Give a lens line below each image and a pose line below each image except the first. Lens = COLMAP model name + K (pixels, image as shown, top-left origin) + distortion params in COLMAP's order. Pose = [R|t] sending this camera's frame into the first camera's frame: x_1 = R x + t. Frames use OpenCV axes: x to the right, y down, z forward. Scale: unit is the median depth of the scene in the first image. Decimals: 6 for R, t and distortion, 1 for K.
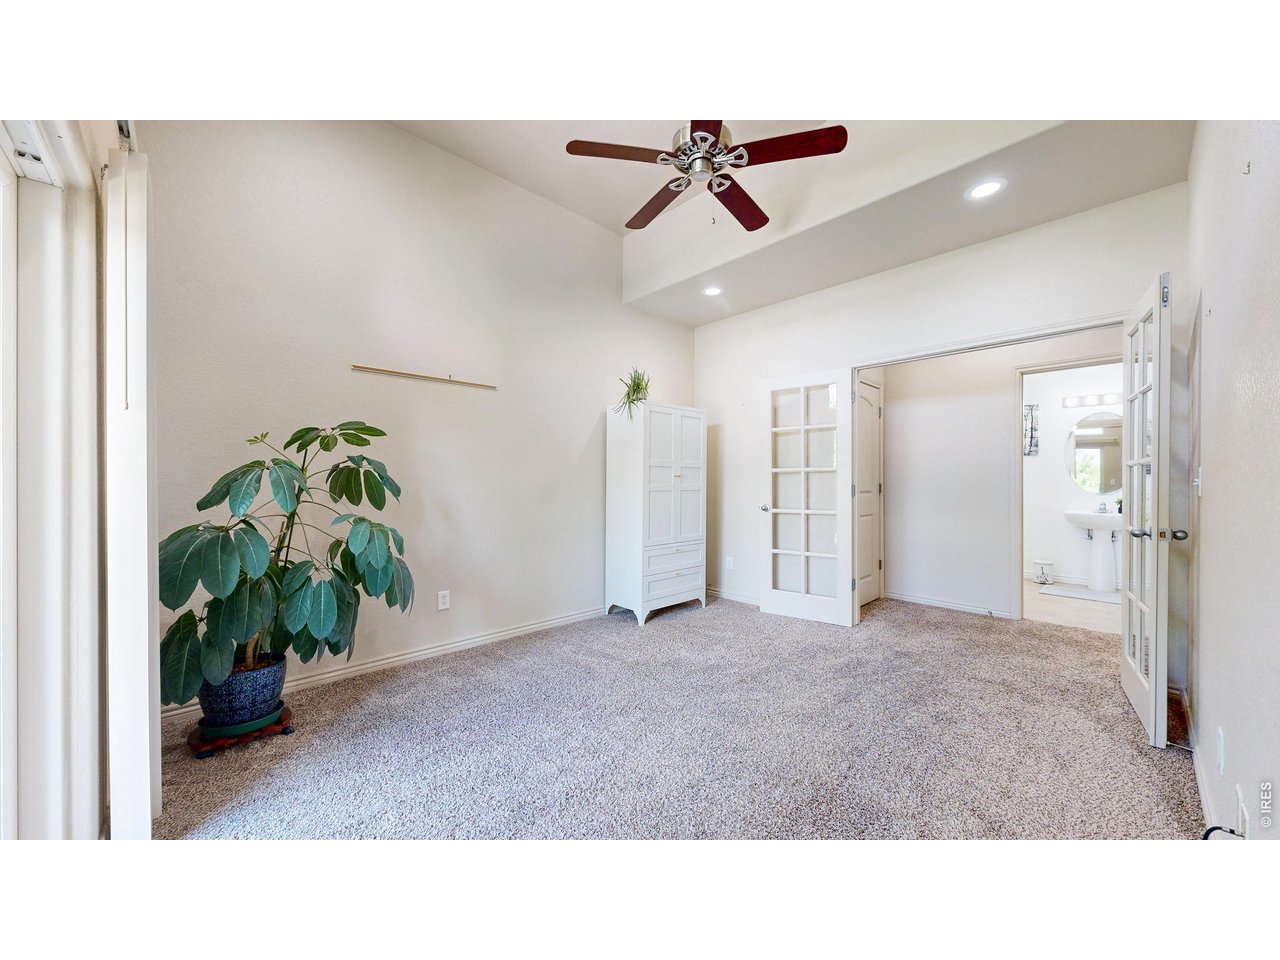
lens RADIAL K [[463.8, 0, 642.2], [0, 463.8, 477.0], [0, 0, 1]] dist [-0.002232, -0.000420]
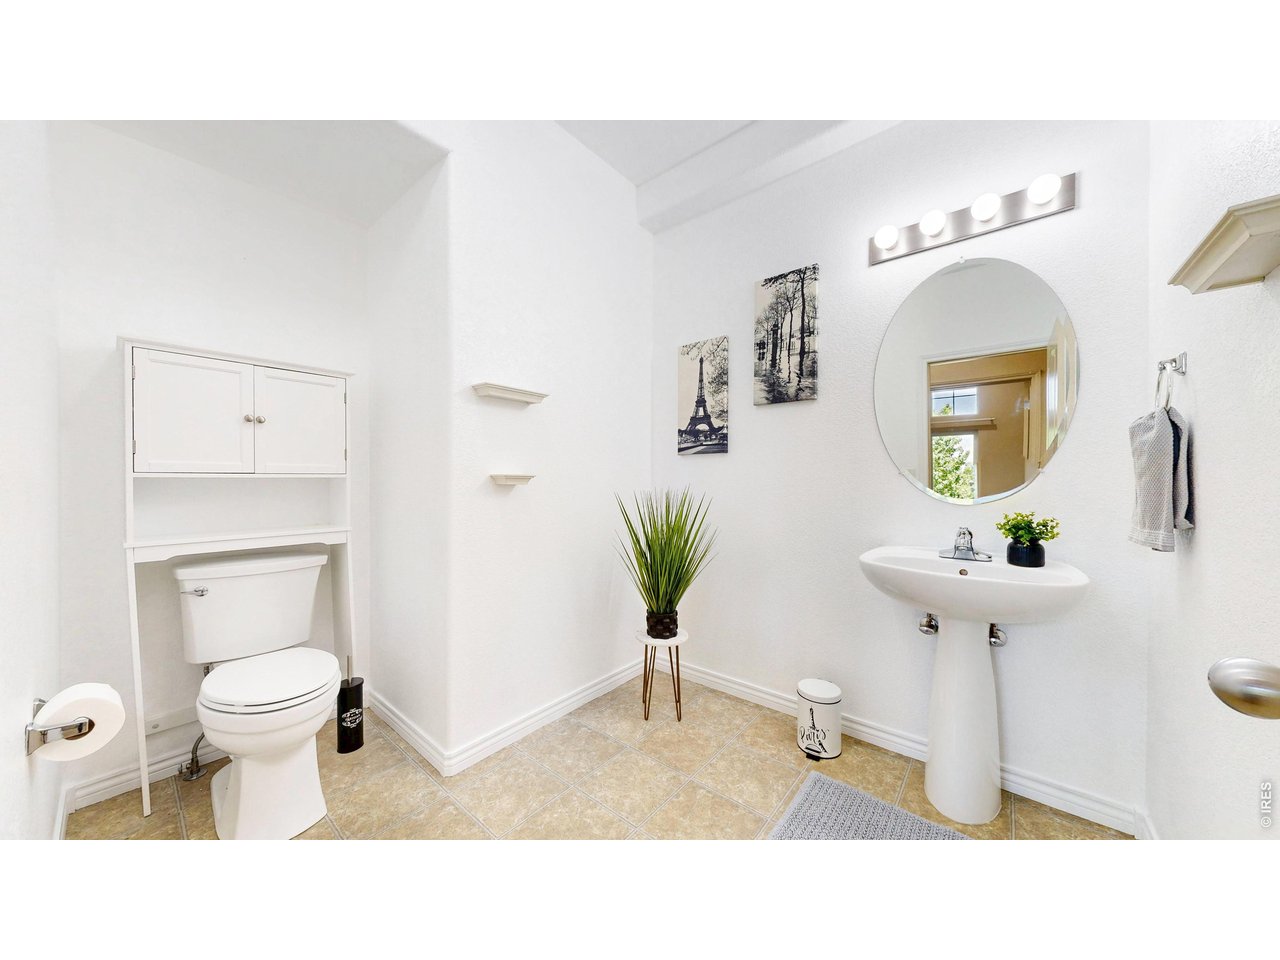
lens RADIAL K [[434.6, 0, 638.1], [0, 434.6, 485.6], [0, 0, 1]] dist [0.000266, 0.000006]
pose [[0.993261, -0.000129, 0.115903, 0.664440], [-0.000680, 0.999976, 0.006948, 0.022517], [-0.115901, -0.006980, 0.993236, 0.656804]]
